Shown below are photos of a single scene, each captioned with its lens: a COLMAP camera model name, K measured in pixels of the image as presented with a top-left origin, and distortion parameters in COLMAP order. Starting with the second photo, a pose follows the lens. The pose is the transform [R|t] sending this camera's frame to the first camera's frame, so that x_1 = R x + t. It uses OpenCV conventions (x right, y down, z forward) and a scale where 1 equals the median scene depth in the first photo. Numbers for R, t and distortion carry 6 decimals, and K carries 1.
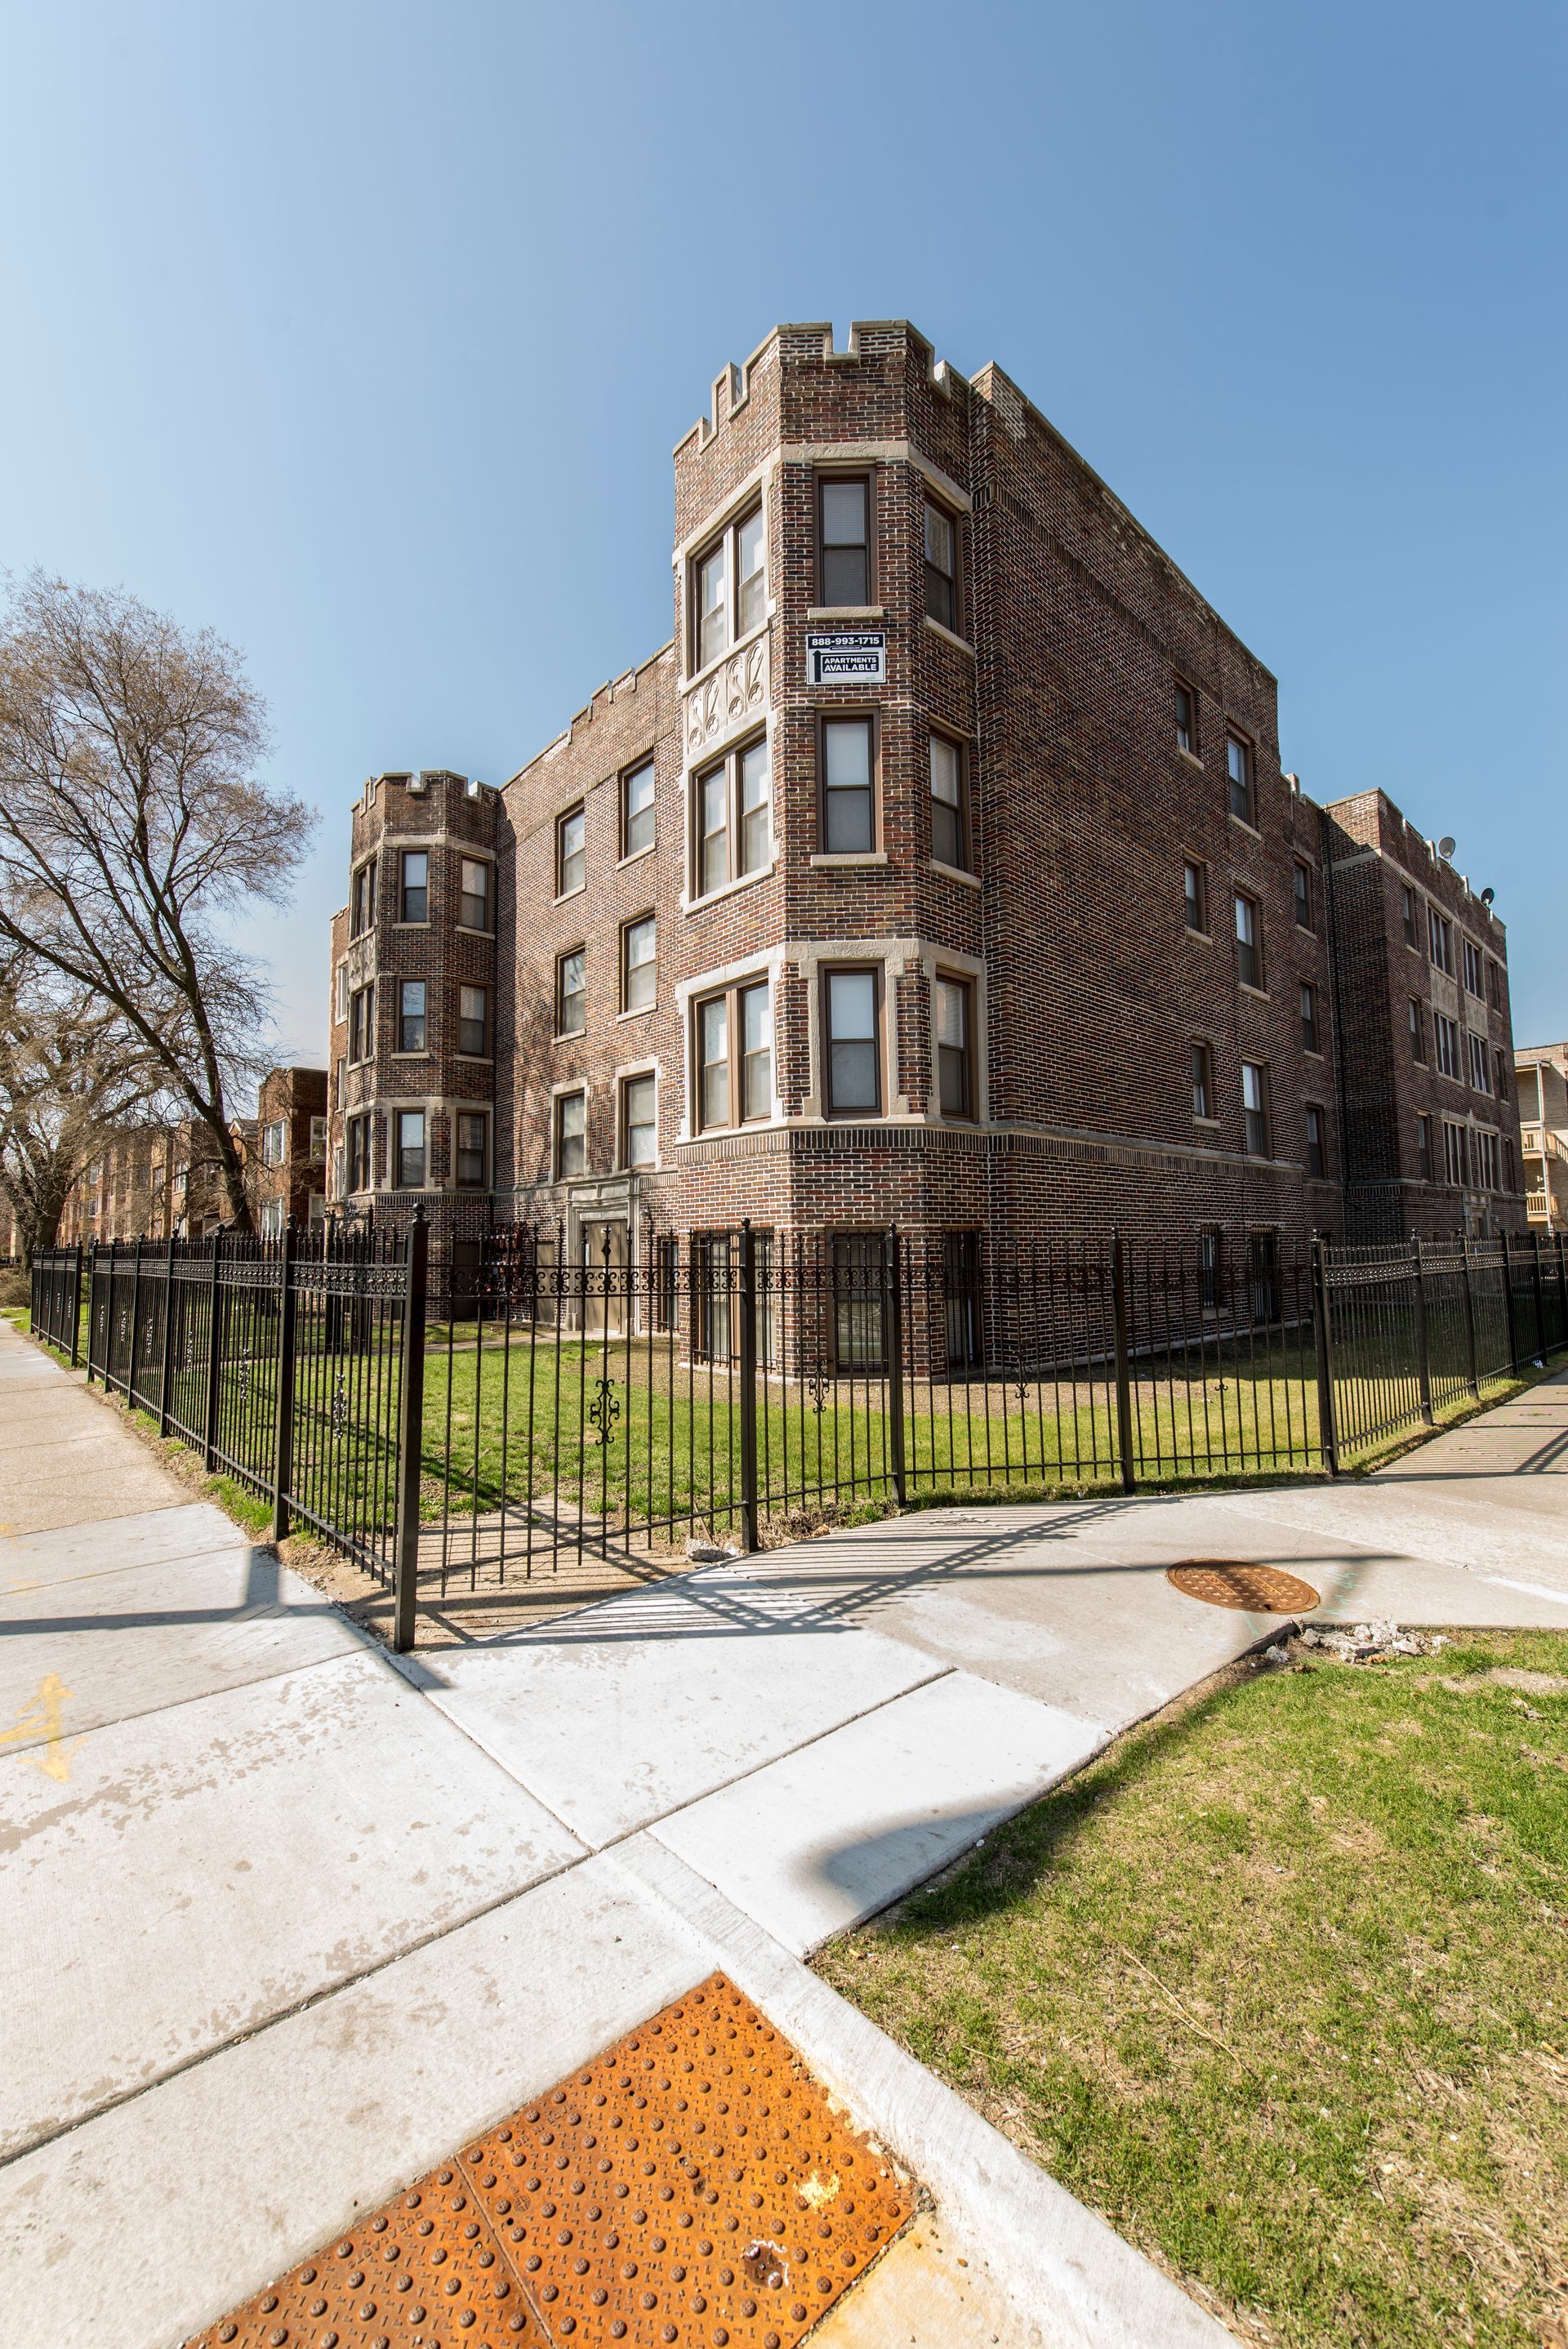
lens RADIAL K [[910.5, 0, 784.0], [0, 910.5, 1174.5], [0, 0, 1]] dist [0.017471, -0.005712]
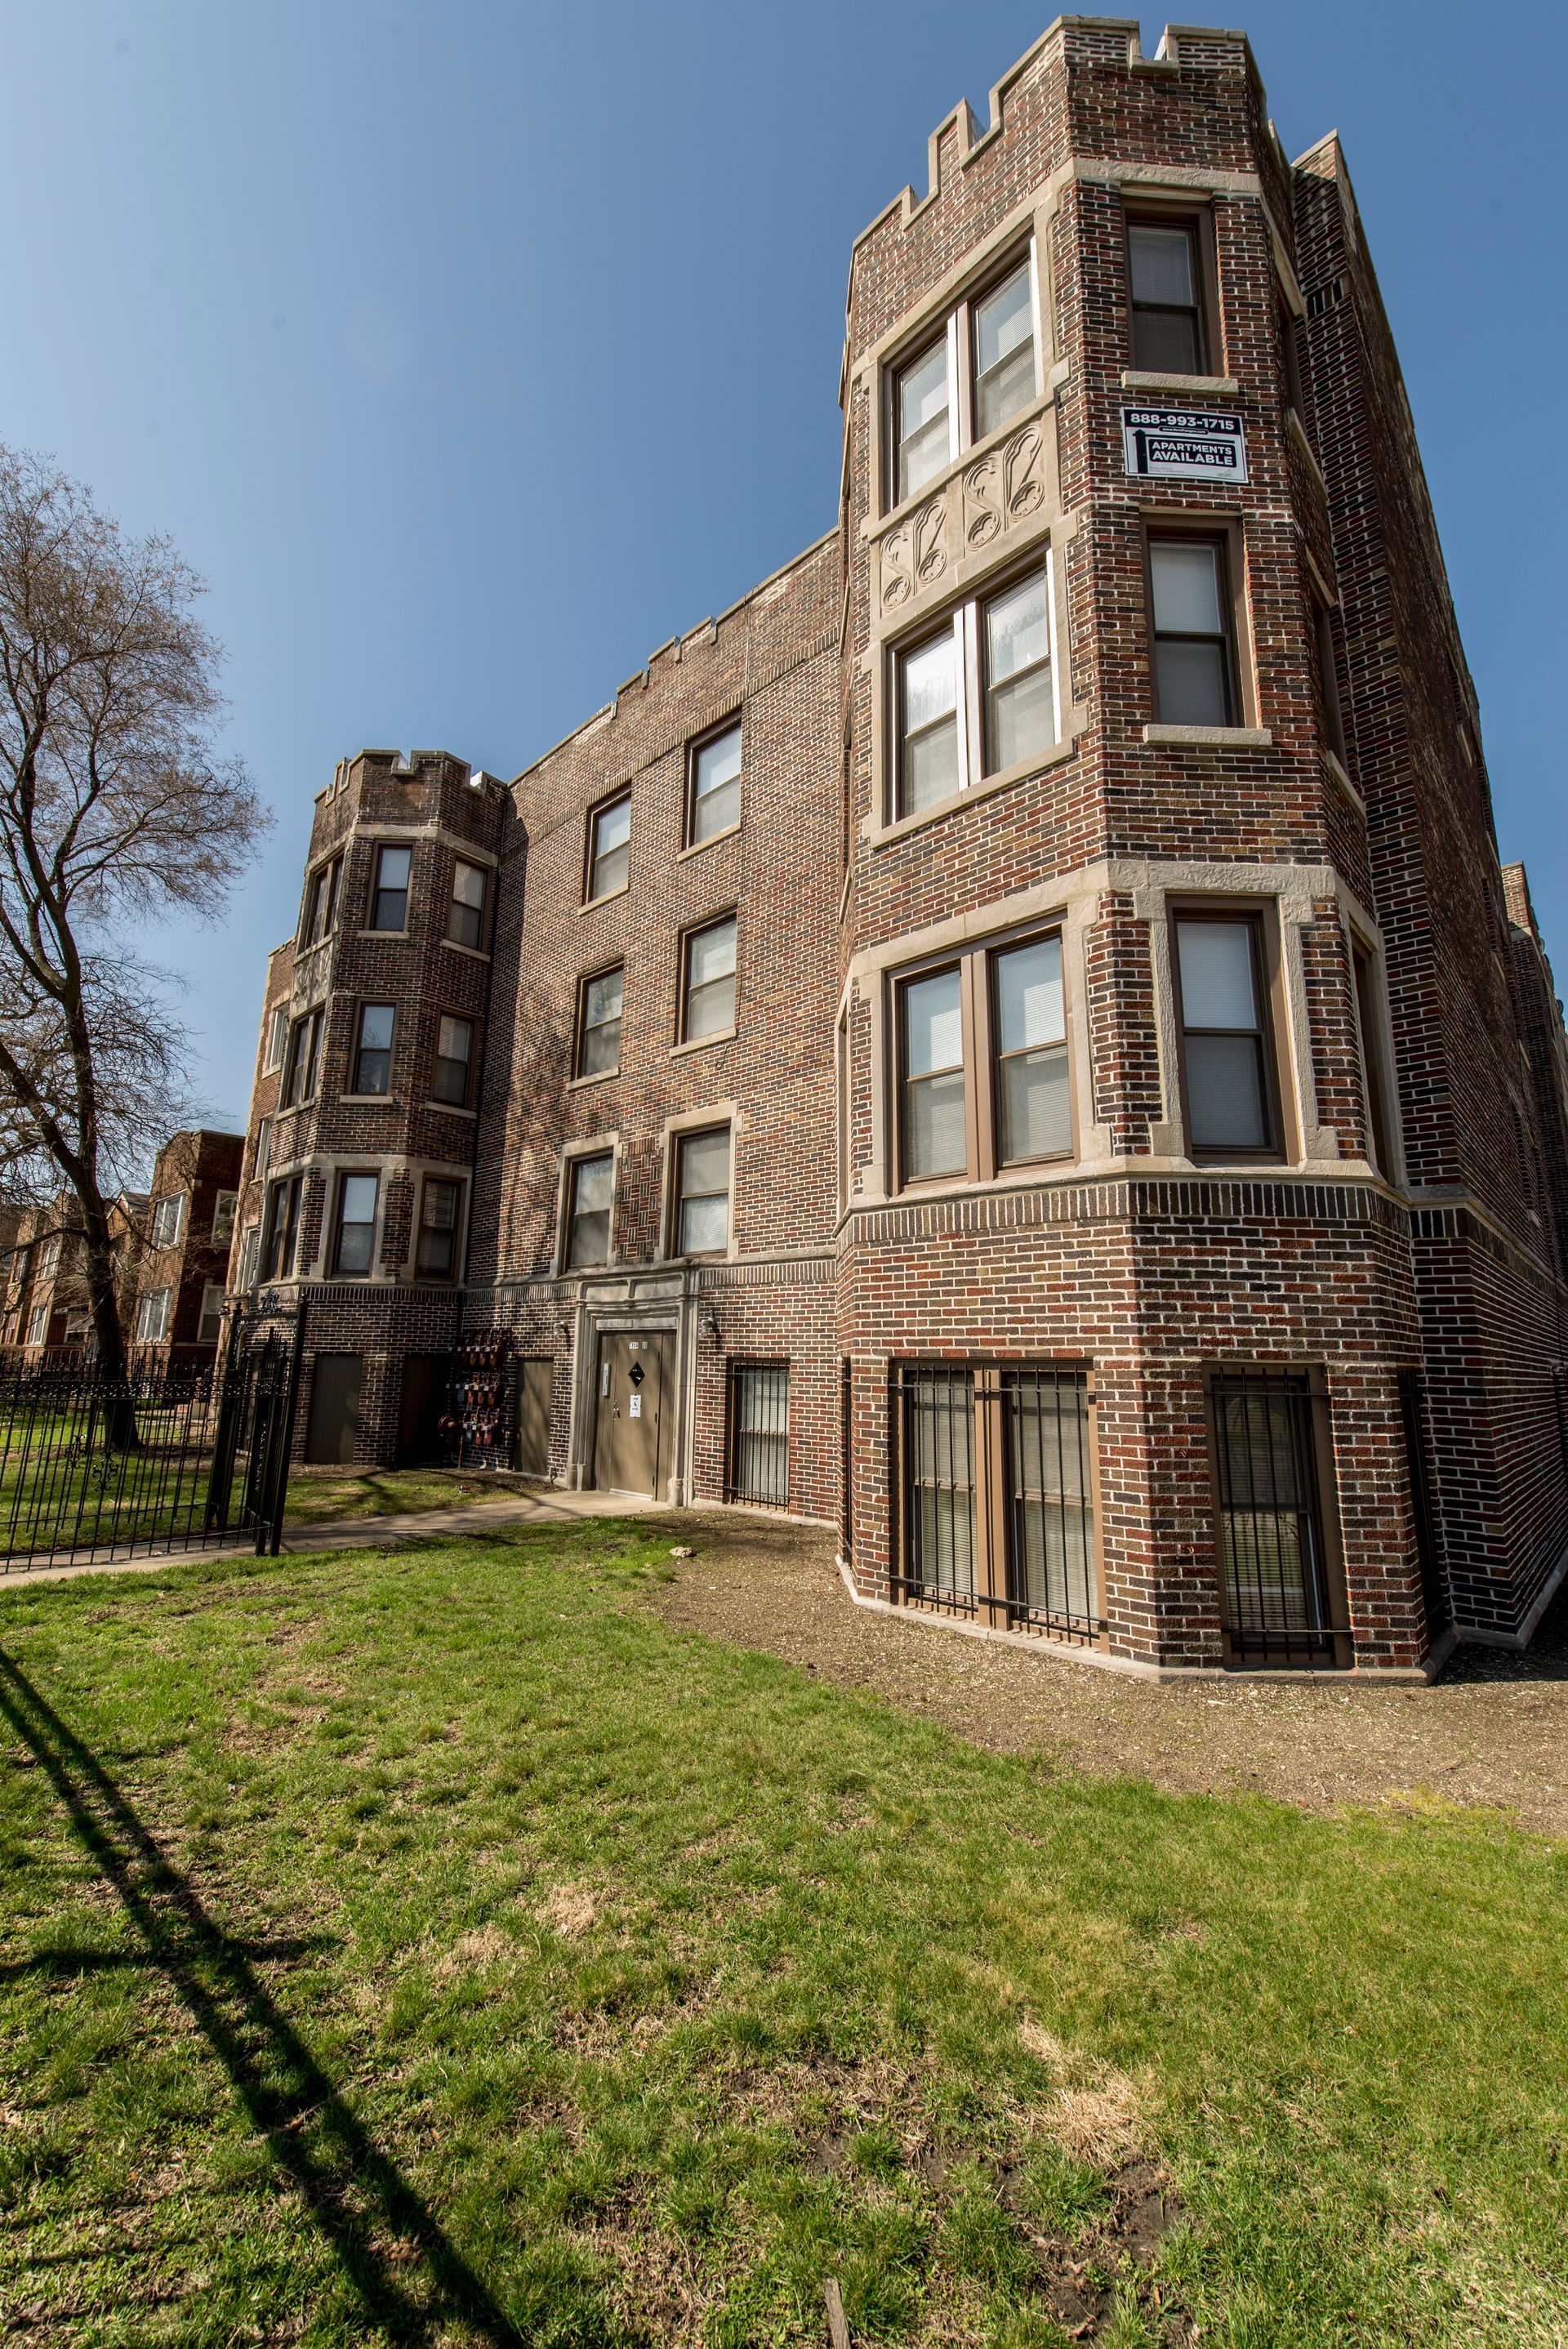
lens RADIAL K [[910.5, 0, 784.0], [0, 910.5, 1174.5], [0, 0, 1]] dist [0.017471, -0.005712]
pose [[0.996184, 0.044233, 0.075237, -0.205608], [-0.034678, 0.991692, -0.123870, 0.019899], [-0.080091, 0.120788, 0.989442, 0.402645]]
